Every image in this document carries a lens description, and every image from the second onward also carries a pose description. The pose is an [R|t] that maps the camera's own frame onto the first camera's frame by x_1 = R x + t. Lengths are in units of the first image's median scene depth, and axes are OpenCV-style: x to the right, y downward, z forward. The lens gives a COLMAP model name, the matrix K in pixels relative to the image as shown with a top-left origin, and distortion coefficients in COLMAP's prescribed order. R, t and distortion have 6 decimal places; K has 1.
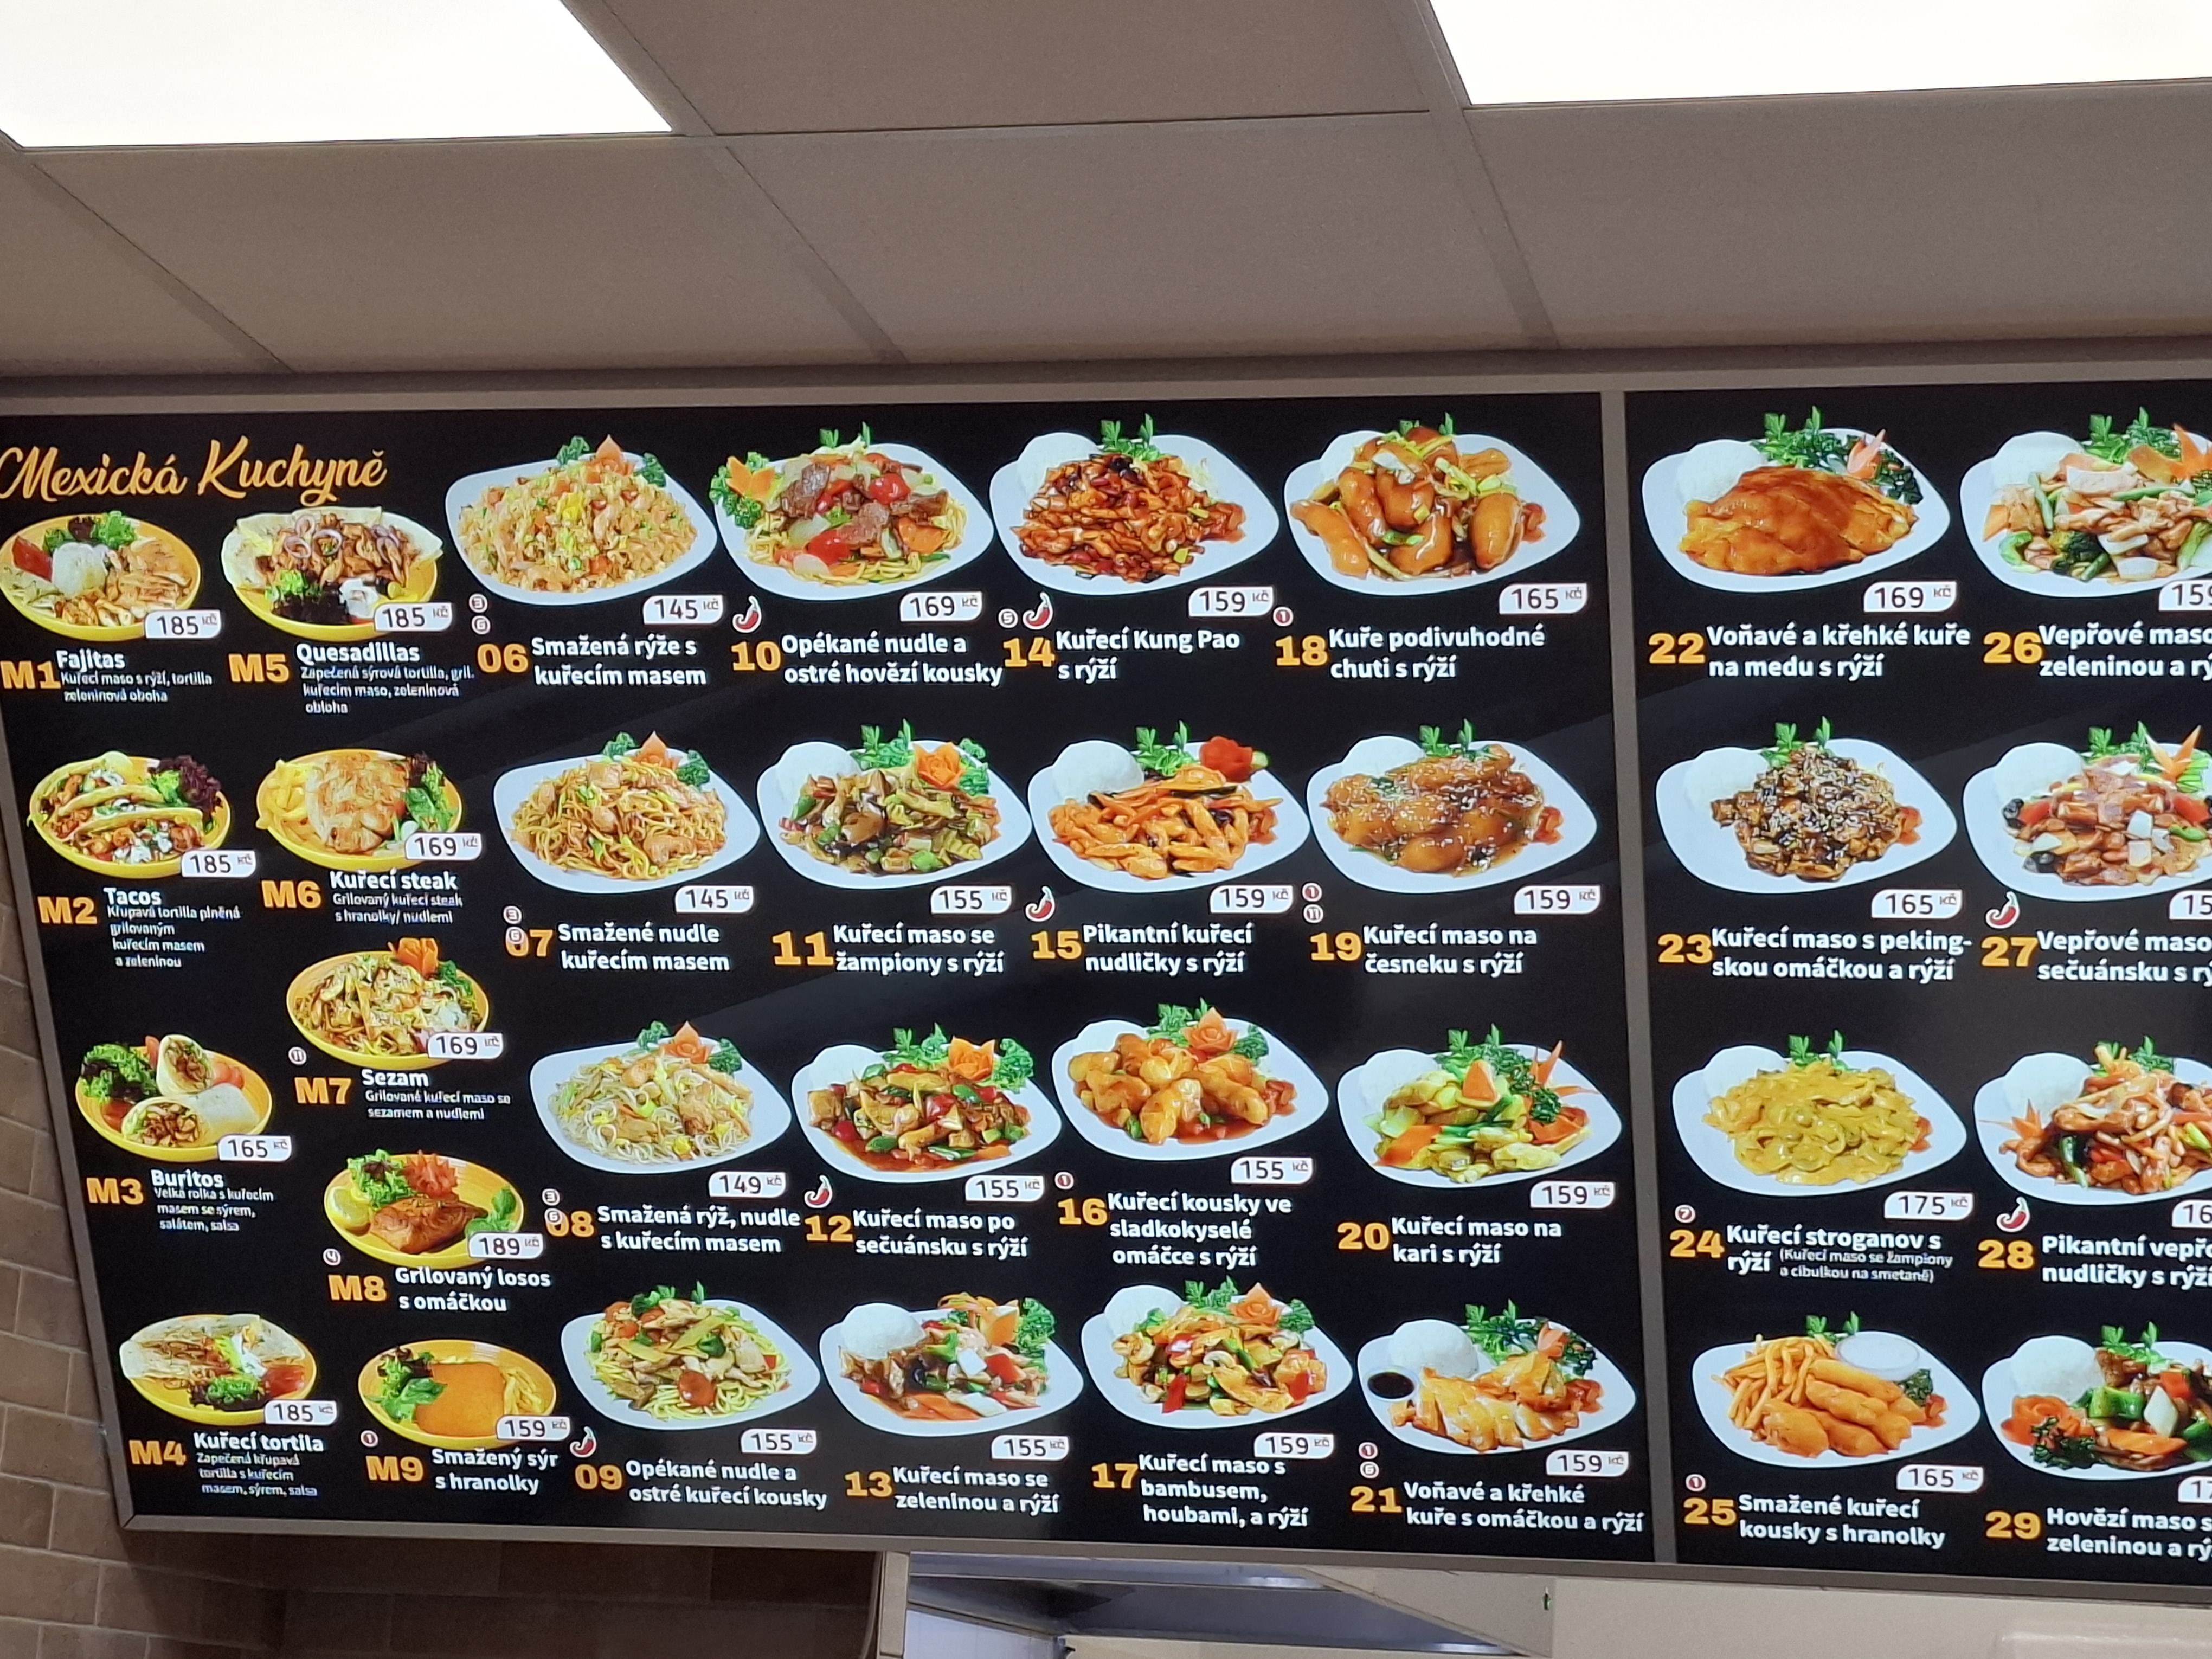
lens RADIAL K [[1474.8, 0, 1089.2], [0, 1474.8, 807.4], [0, 0, 1]] dist [0.000030, -0.005325]
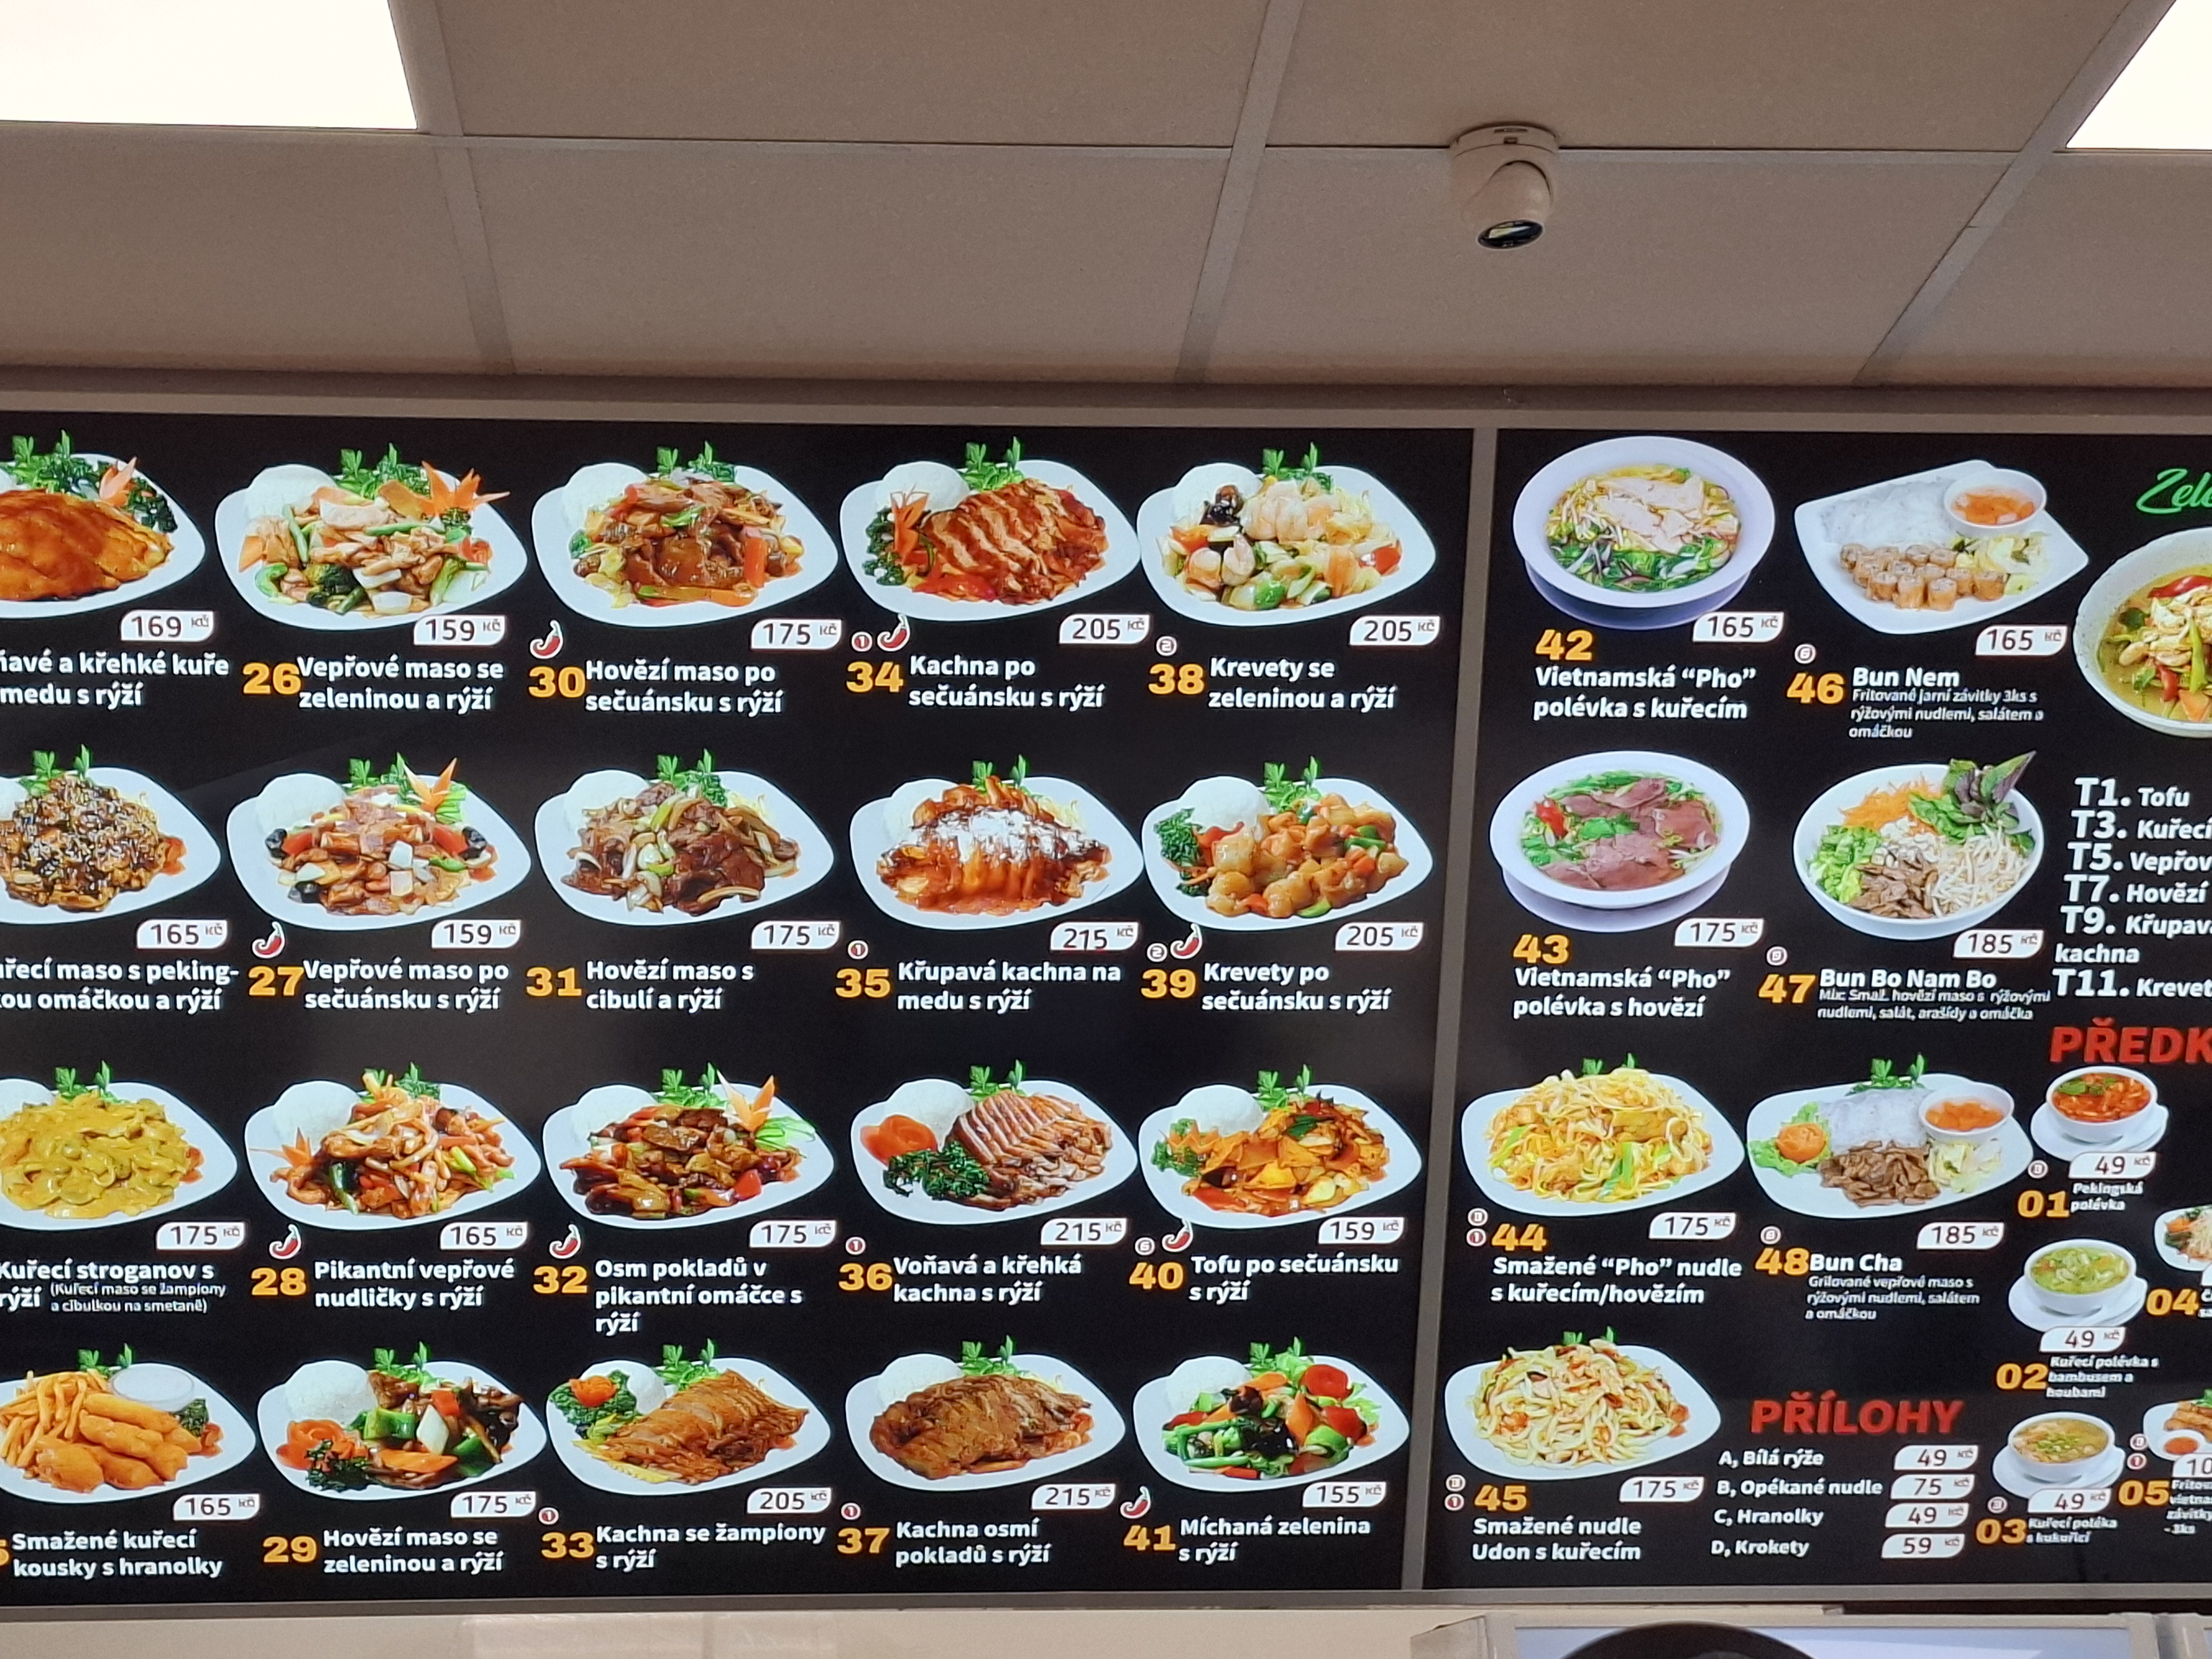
lens RADIAL K [[1474.8, 0, 1095.7], [0, 1474.8, 852.0], [0, 0, 1]] dist [0.000030, -0.005325]
pose [[0.989965, 0.002745, 0.141287, 1.032900], [-0.003442, 0.999983, 0.004692, 0.003101], [-0.141272, -0.005131, 0.989958, -0.074786]]
